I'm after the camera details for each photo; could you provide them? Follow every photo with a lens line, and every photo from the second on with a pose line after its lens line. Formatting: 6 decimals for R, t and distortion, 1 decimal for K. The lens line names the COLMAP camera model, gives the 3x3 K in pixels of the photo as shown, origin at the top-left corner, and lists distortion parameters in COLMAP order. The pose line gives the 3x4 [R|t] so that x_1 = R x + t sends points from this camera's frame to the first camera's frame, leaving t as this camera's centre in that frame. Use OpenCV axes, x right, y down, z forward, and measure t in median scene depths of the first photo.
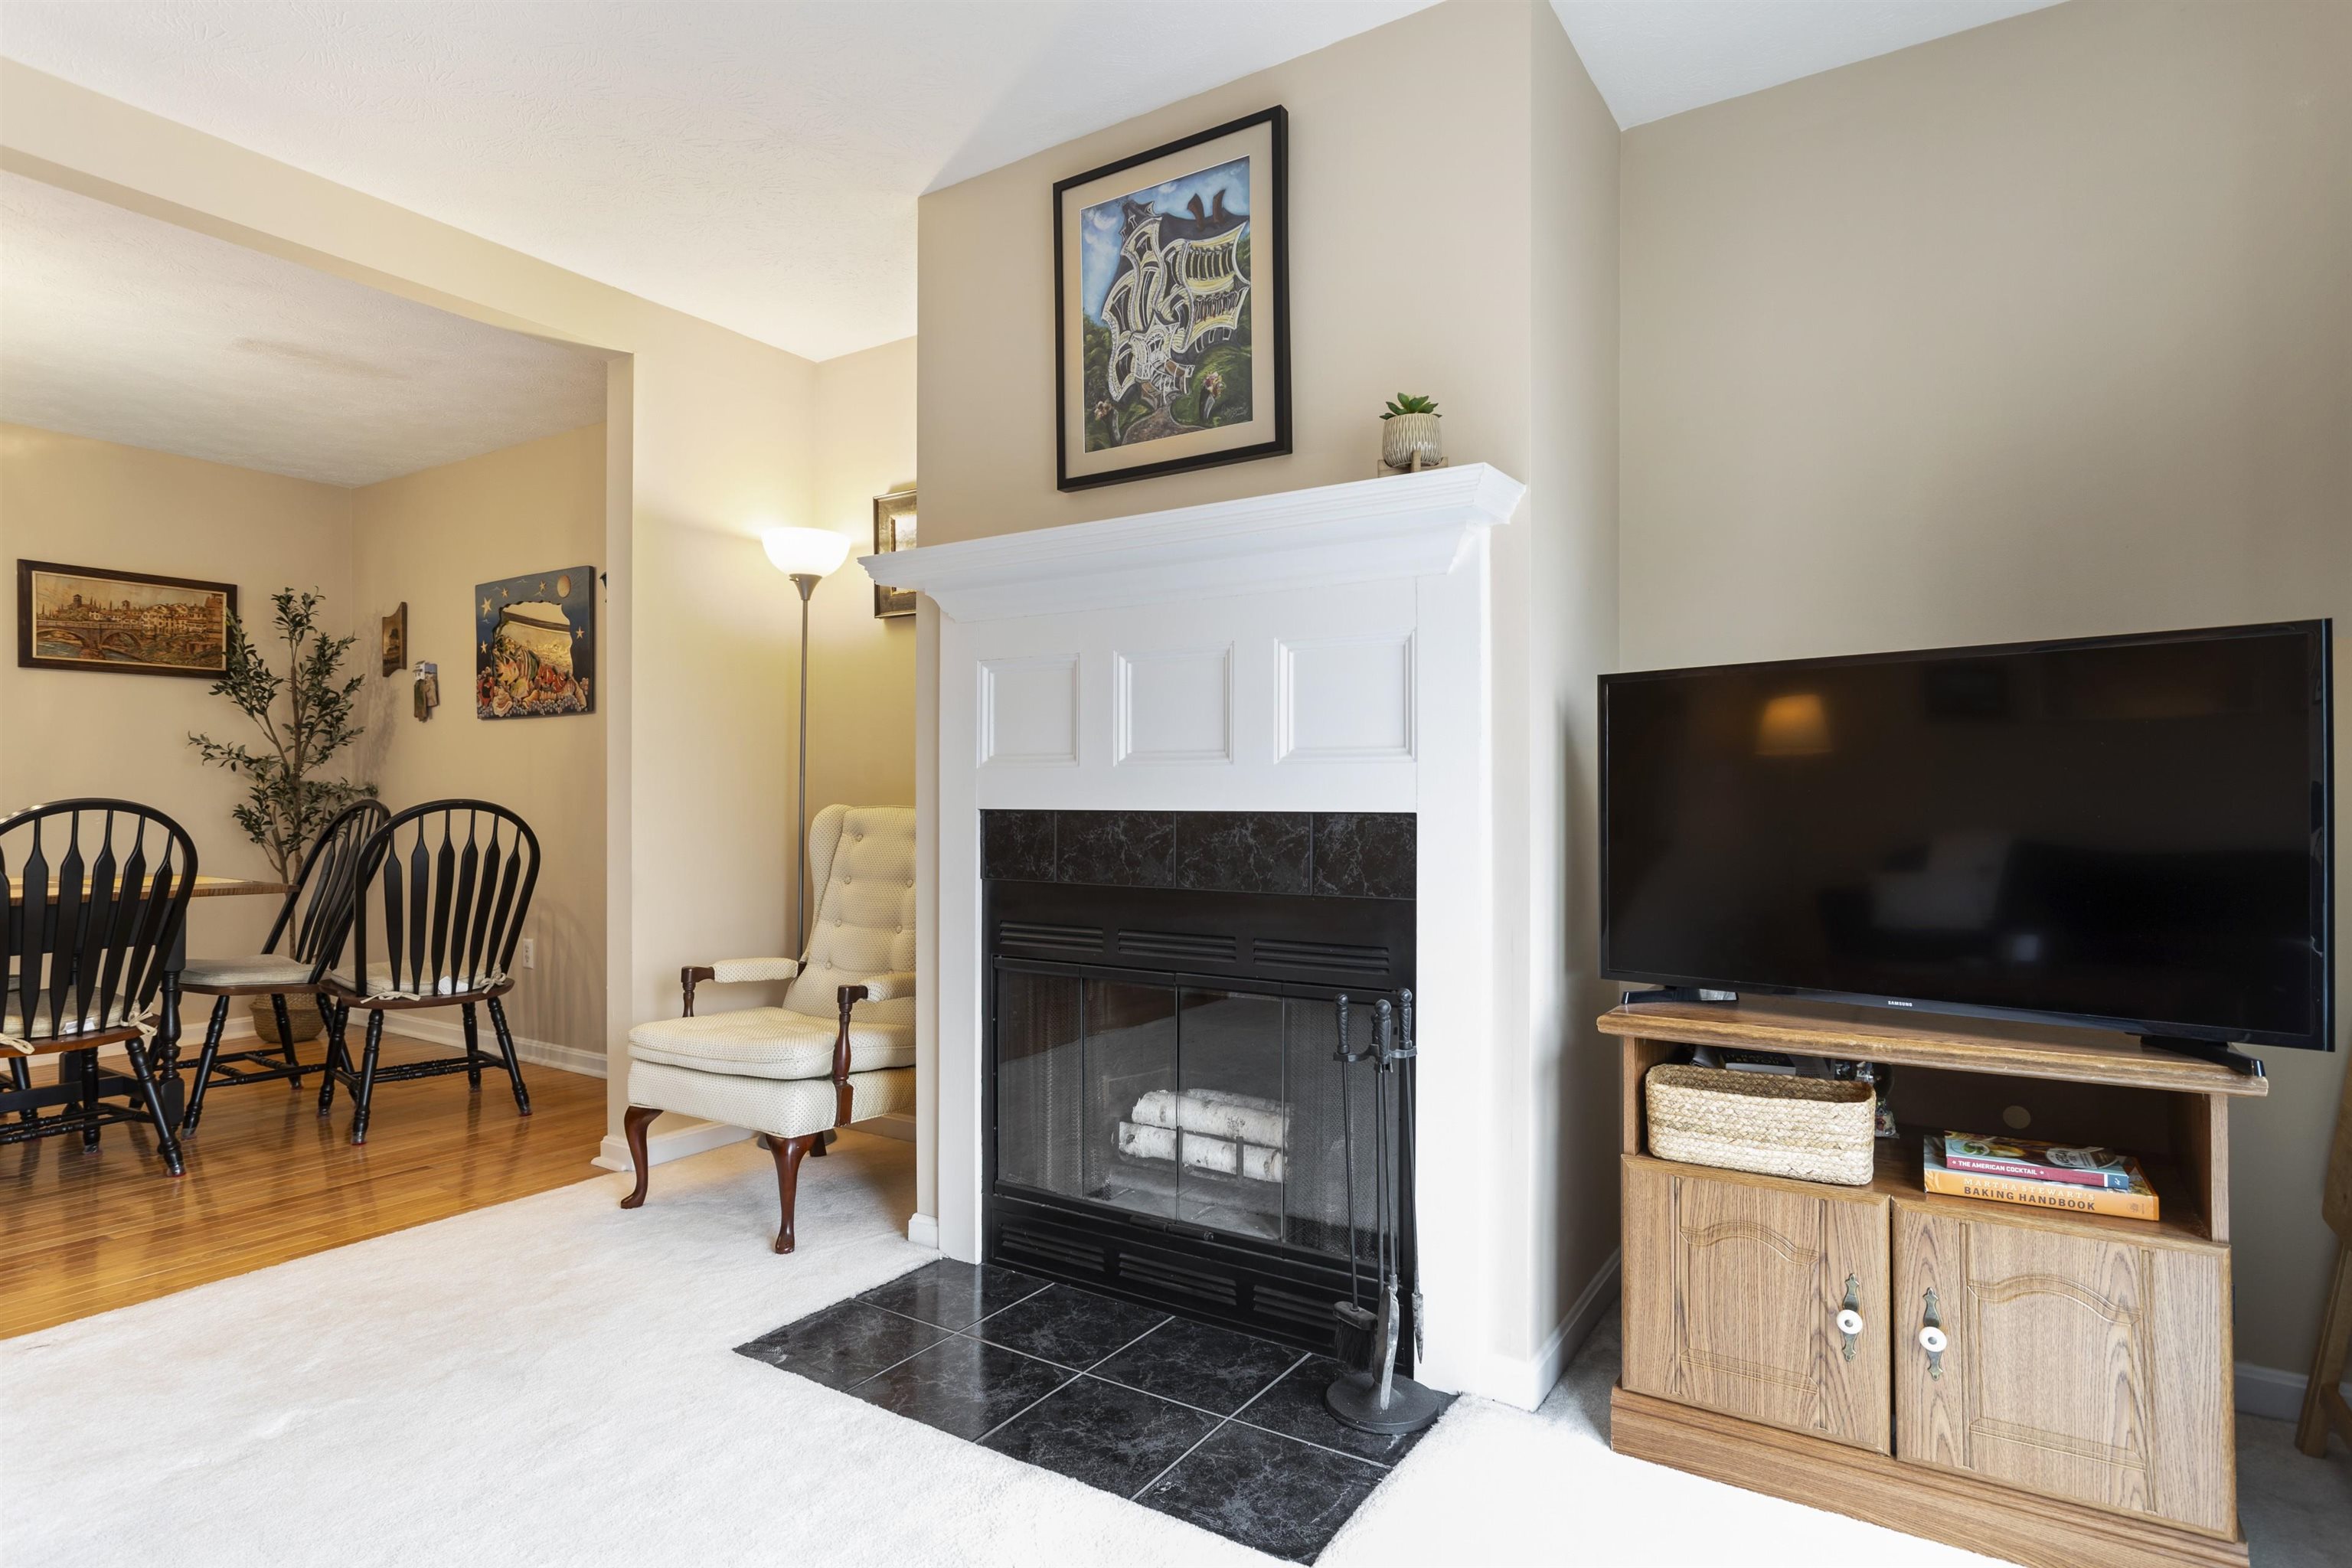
lens RADIAL K [[1232.6, 0, 1185.4], [0, 1232.6, 793.9], [0, 0, 1]] dist [-0.004263, 0.002670]
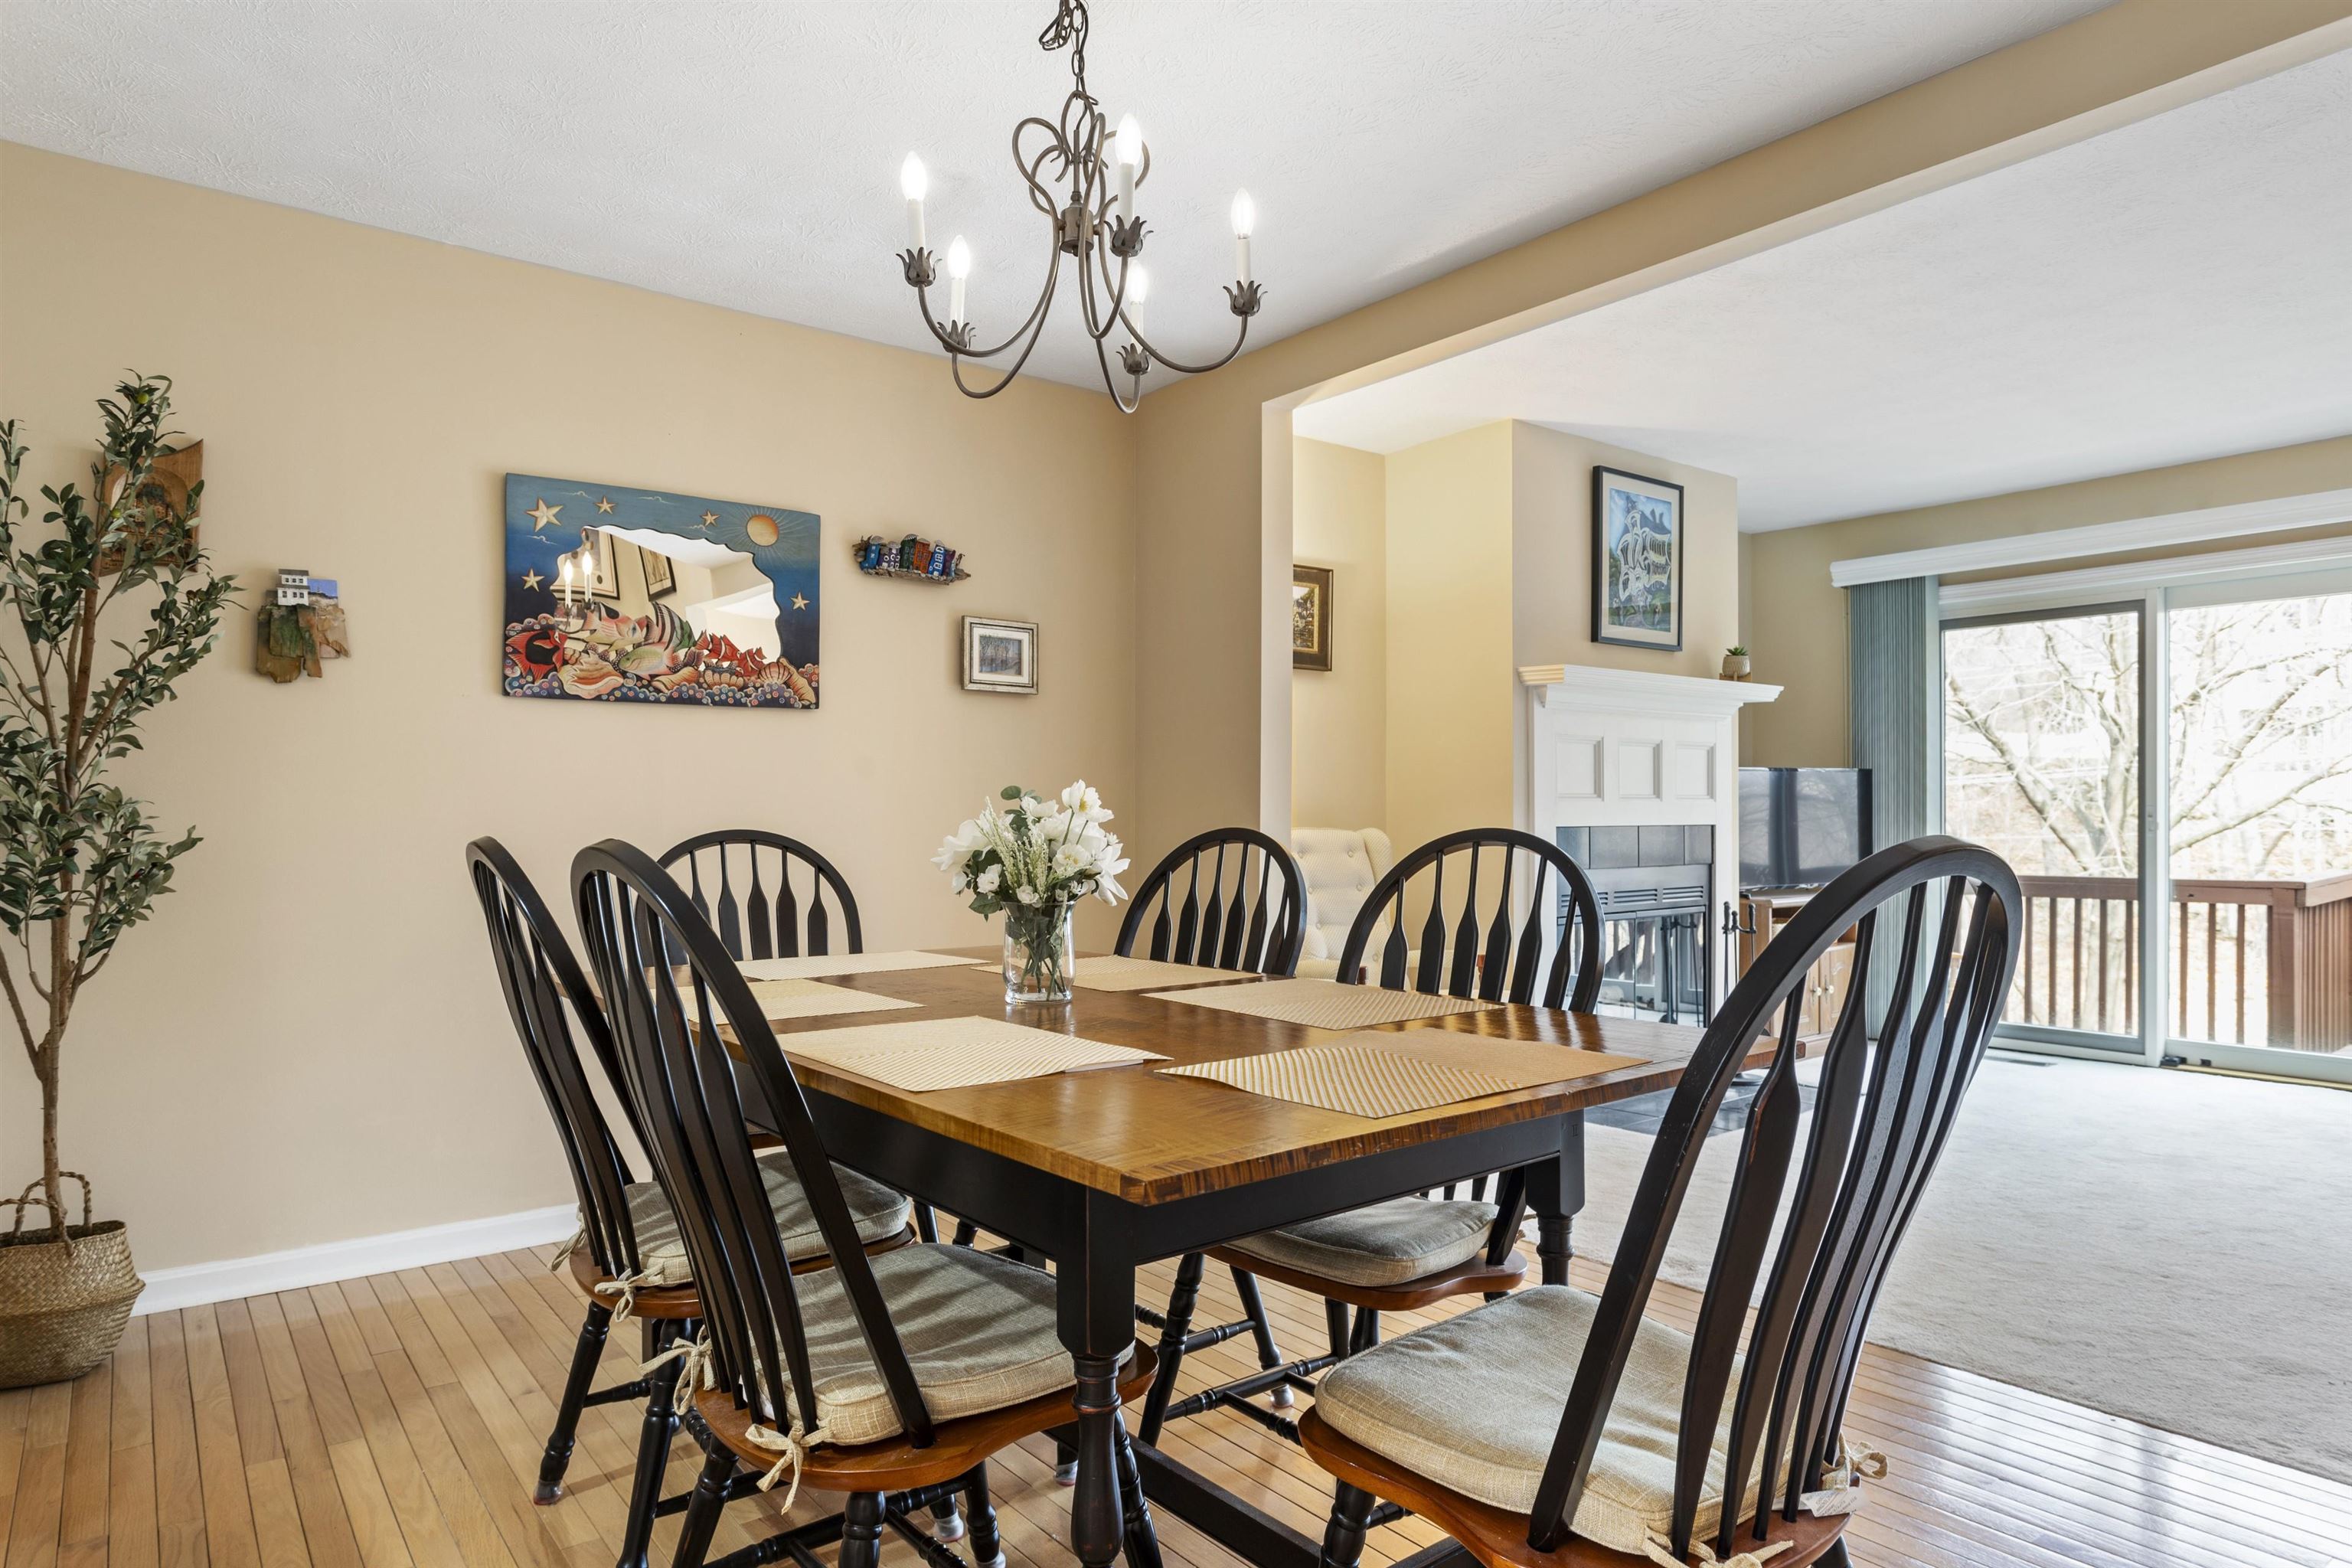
lens RADIAL K [[1360.3, 0, 1193.2], [0, 1360.3, 813.5], [0, 0, 1]] dist [-0.011267, 0.001294]
pose [[0.335759, 0.000914, 0.941947, -1.475402], [0.002916, 0.999994, -0.002010, -0.001669], [-0.941943, 0.003422, 0.335754, 0.631144]]
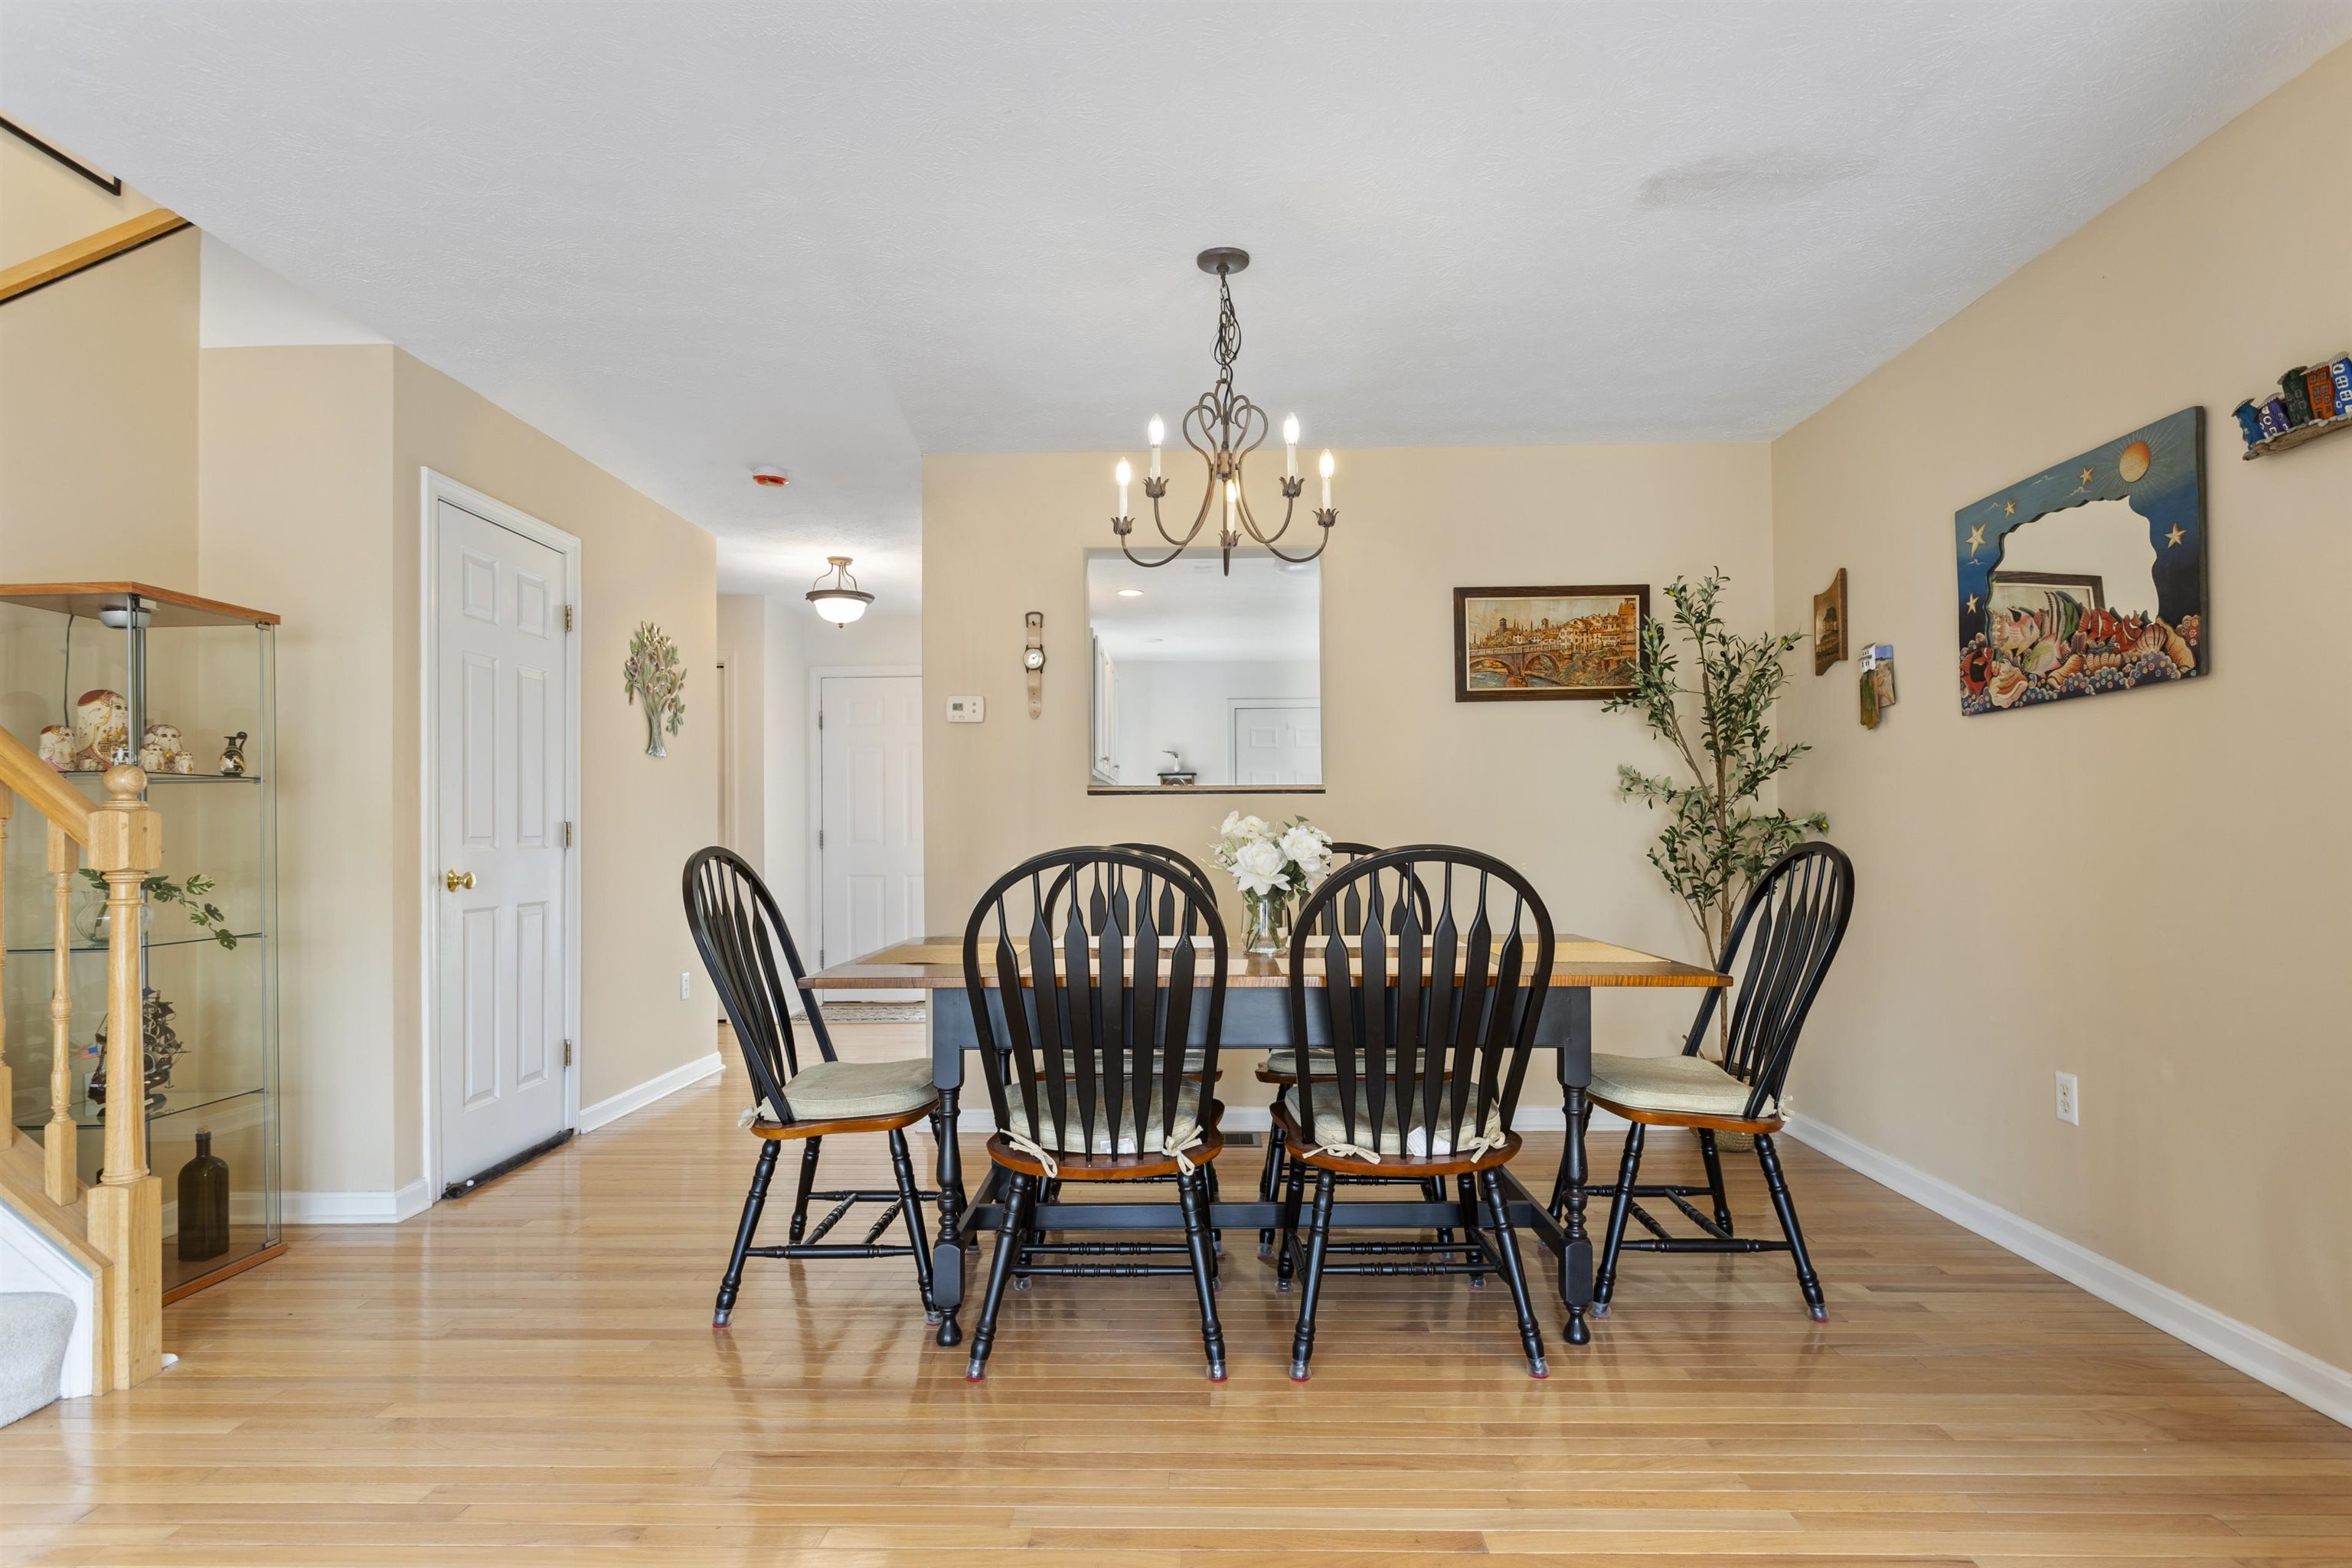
lens RADIAL K [[1232.6, 0, 1196.4], [0, 1232.6, 817.6], [0, 0, 1]] dist [-0.004263, 0.002670]
pose [[0.528393, -0.018957, -0.848788, -0.323366], [0.008403, 0.999818, -0.017099, 0.000838], [0.848958, 0.001903, 0.528457, 0.424882]]
